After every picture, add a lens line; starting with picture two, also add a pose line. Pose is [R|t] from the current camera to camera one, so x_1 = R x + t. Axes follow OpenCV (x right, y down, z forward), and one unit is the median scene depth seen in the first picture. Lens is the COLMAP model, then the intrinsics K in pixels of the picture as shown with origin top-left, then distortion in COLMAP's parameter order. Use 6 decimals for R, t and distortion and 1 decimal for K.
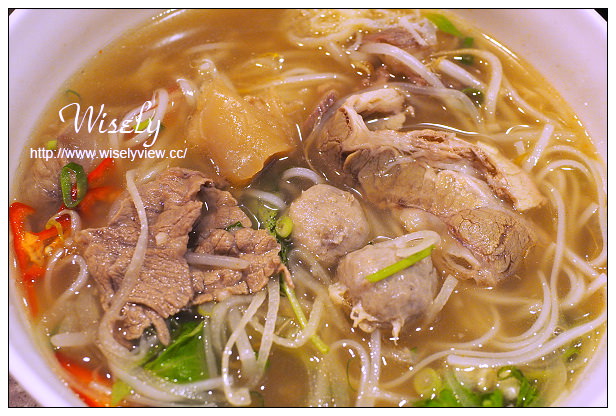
lens RADIAL K [[892.3, 0, 308.0], [0, 892.3, 208.0], [0, 0, 1]] dist [-0.013072, -0.021298]
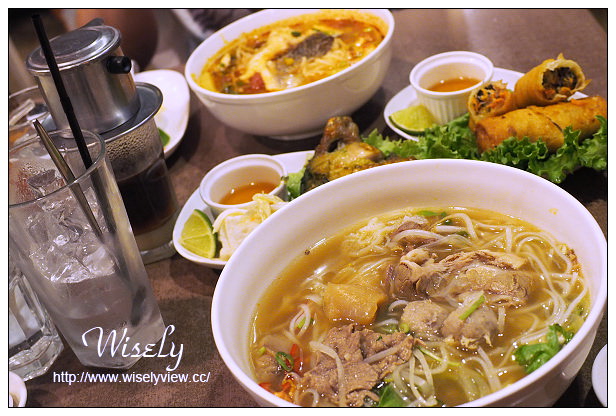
lens RADIAL K [[870.7, 0, 308.0], [0, 870.7, 208.0], [0, 0, 1]] dist [0.148586, -0.004442]
pose [[0.906630, -0.403985, 0.121730, -0.313391], [0.418855, 0.827009, -0.374988, 0.393871], [0.050817, 0.390963, 0.919003, -0.707682]]
